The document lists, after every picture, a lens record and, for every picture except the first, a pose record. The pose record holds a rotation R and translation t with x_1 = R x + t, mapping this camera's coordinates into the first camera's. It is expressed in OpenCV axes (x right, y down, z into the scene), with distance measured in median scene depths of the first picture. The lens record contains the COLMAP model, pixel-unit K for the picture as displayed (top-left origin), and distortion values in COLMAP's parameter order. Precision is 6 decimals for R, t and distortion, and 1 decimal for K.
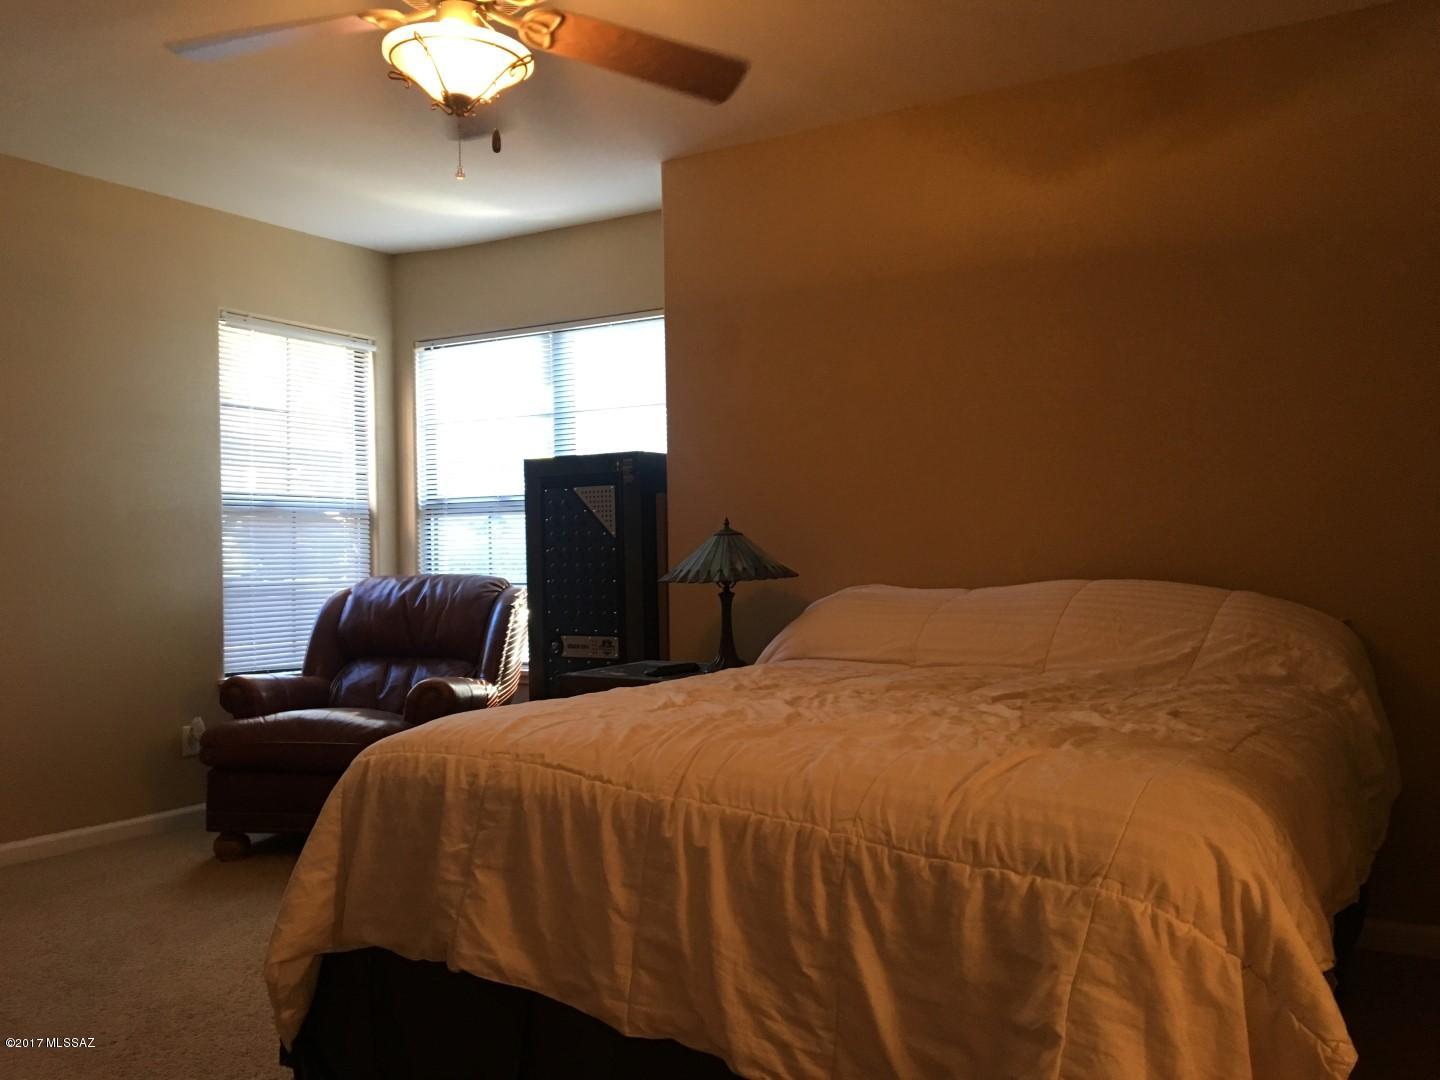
lens RADIAL K [[1212.4, 0, 720.0], [0, 1212.4, 540.0], [0, 0, 1]] dist [0.107499, -0.180132]
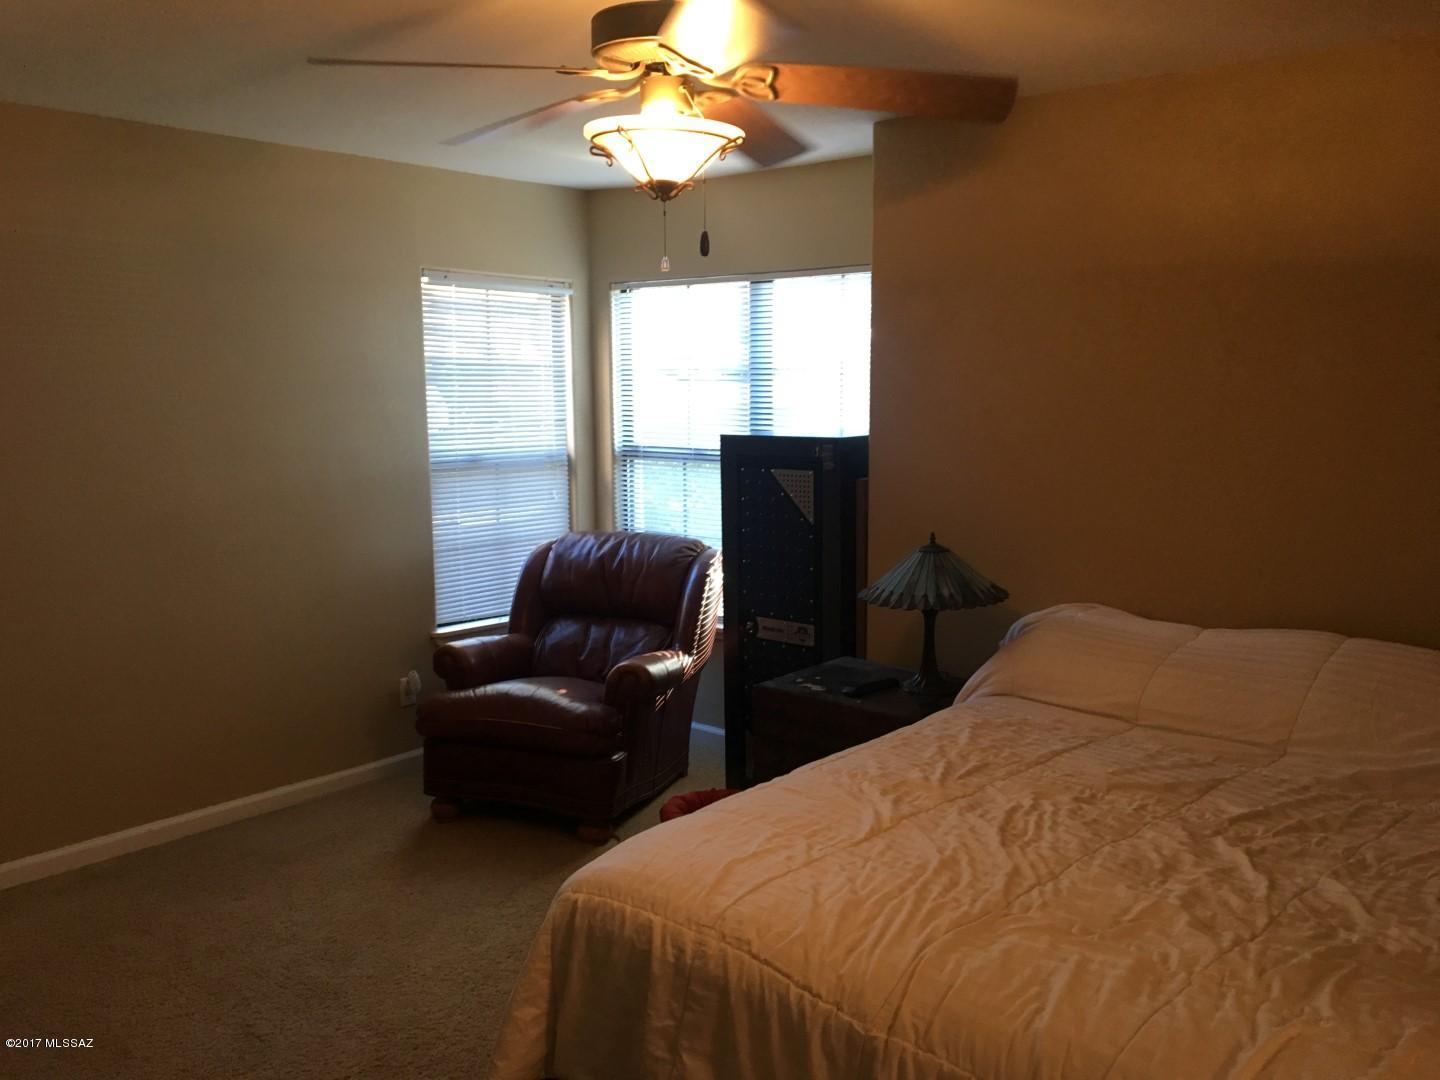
lens RADIAL K [[1212.4, 0, 720.0], [0, 1212.4, 540.0], [0, 0, 1]] dist [0.107499, -0.180132]
pose [[0.988307, 0.029561, -0.149584, -0.014293], [-0.008024, 0.989751, 0.142581, -0.125860], [0.152265, -0.139713, 0.978415, 0.038003]]
